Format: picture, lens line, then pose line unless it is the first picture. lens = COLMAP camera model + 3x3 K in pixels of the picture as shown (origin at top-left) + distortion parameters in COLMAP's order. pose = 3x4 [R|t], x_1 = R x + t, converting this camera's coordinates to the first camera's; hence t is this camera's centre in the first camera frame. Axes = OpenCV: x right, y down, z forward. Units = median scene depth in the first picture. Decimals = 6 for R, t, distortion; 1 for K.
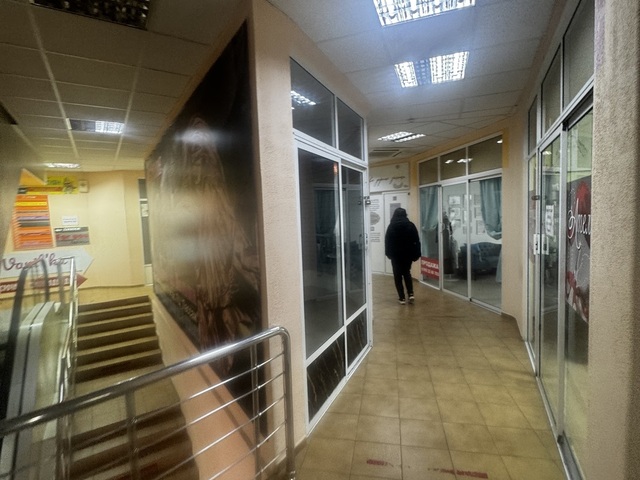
lens RADIAL K [[326.6, 0, 320.0], [0, 326.6, 240.0], [0, 0, 1]] dist [0.000048, 0.000203]
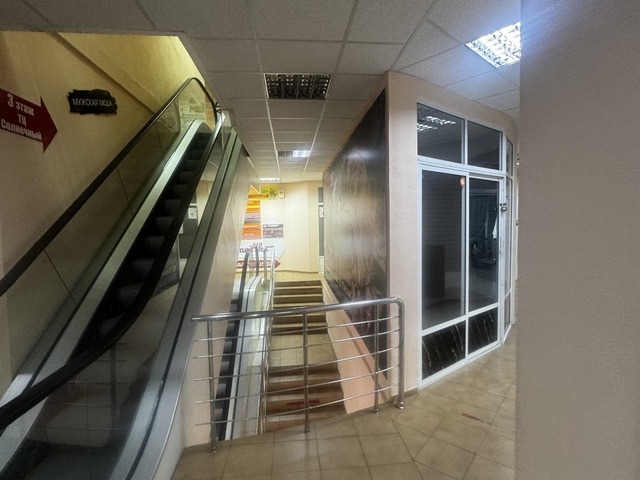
lens RADIAL K [[326.6, 0, 320.0], [0, 326.6, 240.0], [0, 0, 1]] dist [0.000048, 0.000203]
pose [[0.878082, 0.047257, -0.476171, 0.107486], [-0.048464, 0.998777, 0.009753, 0.005707], [0.476050, 0.014513, 0.879298, -0.182963]]
